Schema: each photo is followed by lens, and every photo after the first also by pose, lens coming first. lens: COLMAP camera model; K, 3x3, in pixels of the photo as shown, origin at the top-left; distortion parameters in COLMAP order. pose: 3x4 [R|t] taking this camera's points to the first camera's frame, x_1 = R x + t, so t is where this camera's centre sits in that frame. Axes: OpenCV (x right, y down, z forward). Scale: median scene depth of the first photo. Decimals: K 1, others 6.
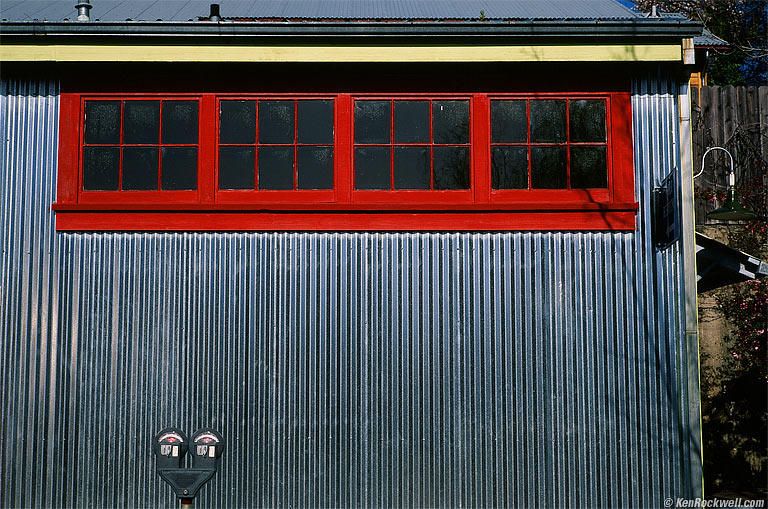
lens RADIAL K [[1145.5, 0, 384.0], [0, 1145.5, 254.5], [0, 0, 1]] dist [-0.028849, -0.000582]
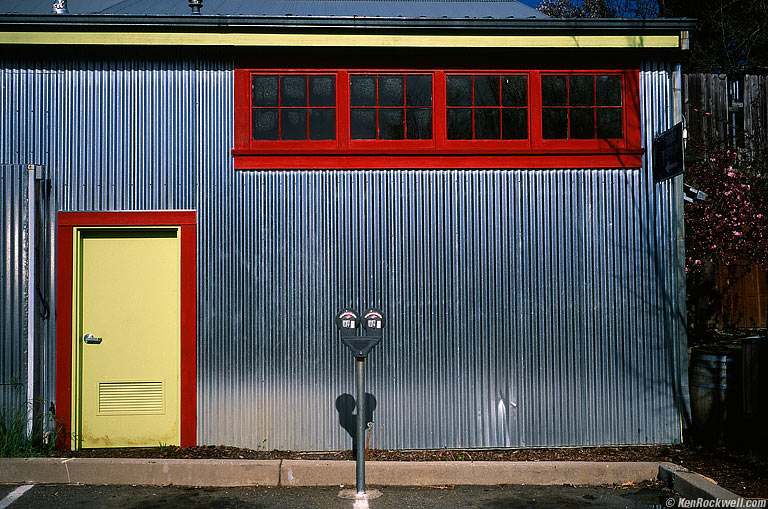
lens RADIAL K [[801.7, 0, 384.0], [0, 801.7, 254.5], [0, 0, 1]] dist [-0.000291, 0.011726]
pose [[0.998559, -0.008819, 0.052930, -0.157263], [0.004238, 0.996283, 0.086037, -0.000636], [-0.053492, -0.085689, 0.994885, 0.008221]]
